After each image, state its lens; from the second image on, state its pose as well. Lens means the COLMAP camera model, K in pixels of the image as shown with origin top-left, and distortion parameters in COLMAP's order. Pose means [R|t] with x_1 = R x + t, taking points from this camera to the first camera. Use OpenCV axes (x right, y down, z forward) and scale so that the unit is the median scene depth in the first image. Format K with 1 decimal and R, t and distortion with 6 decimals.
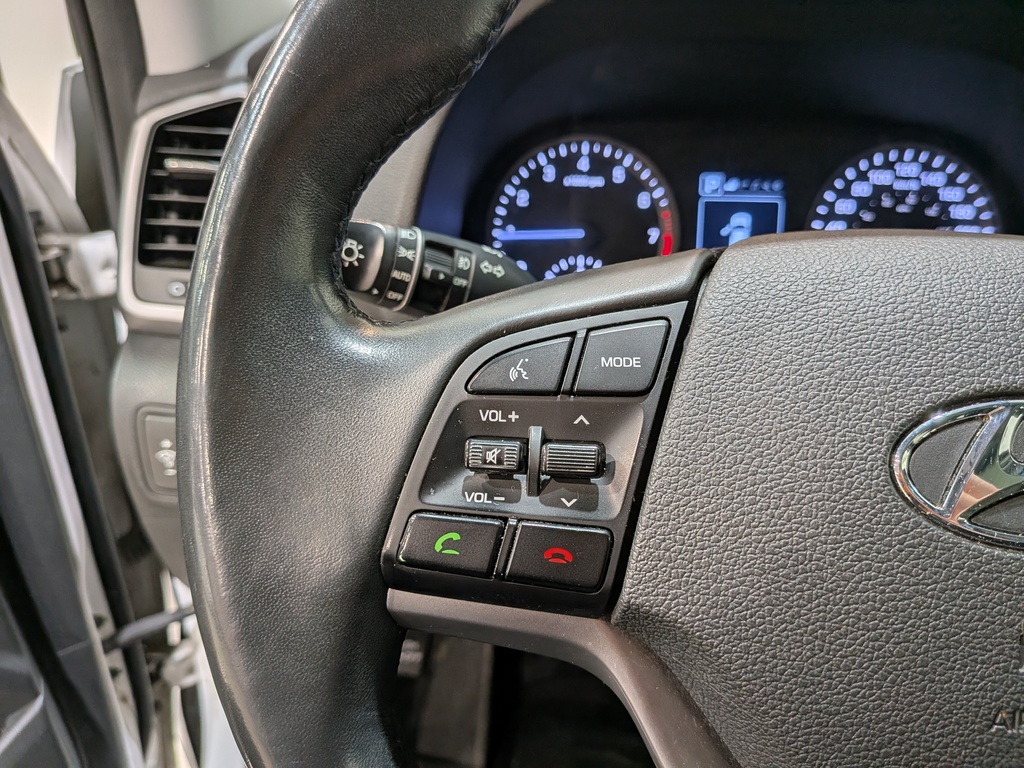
lens RADIAL K [[759.6, 0, 525.3], [0, 759.6, 391.4], [0, 0, 1]] dist [0.049074, -0.091987]
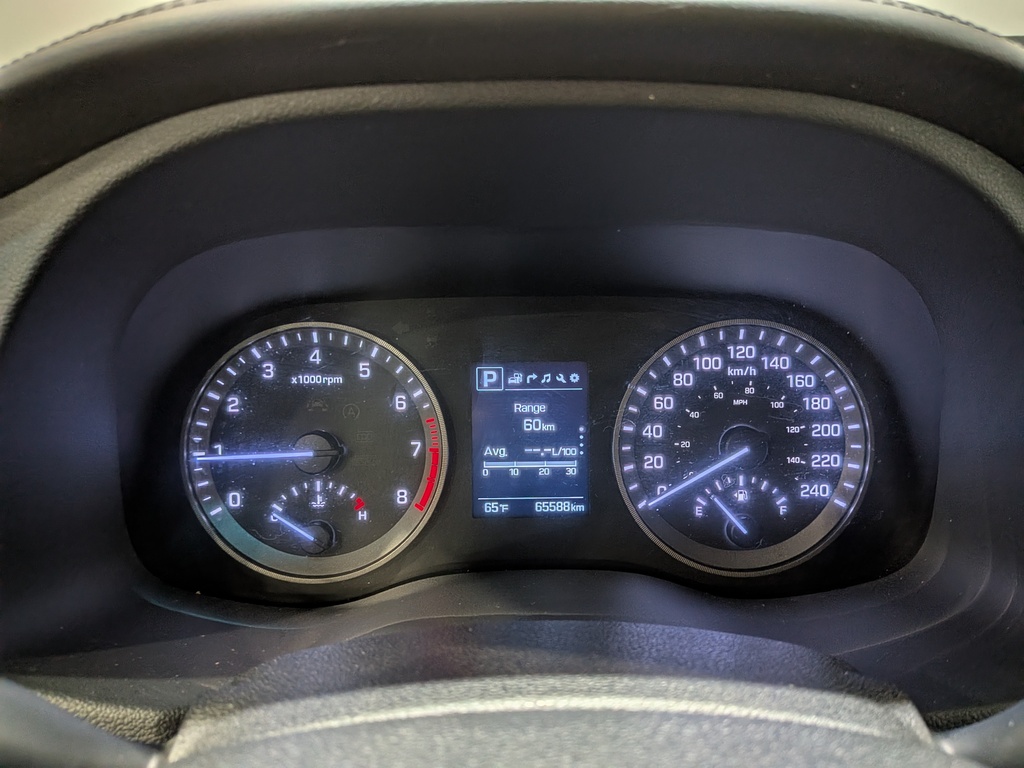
lens RADIAL K [[759.6, 0, 513.6], [0, 759.6, 381.6], [0, 0, 1]] dist [0.049074, -0.091987]
pose [[0.996853, -0.042329, 0.067020, 0.220836], [0.047272, 0.996140, -0.073966, -0.214245], [-0.063631, 0.076902, 0.995006, 0.262339]]
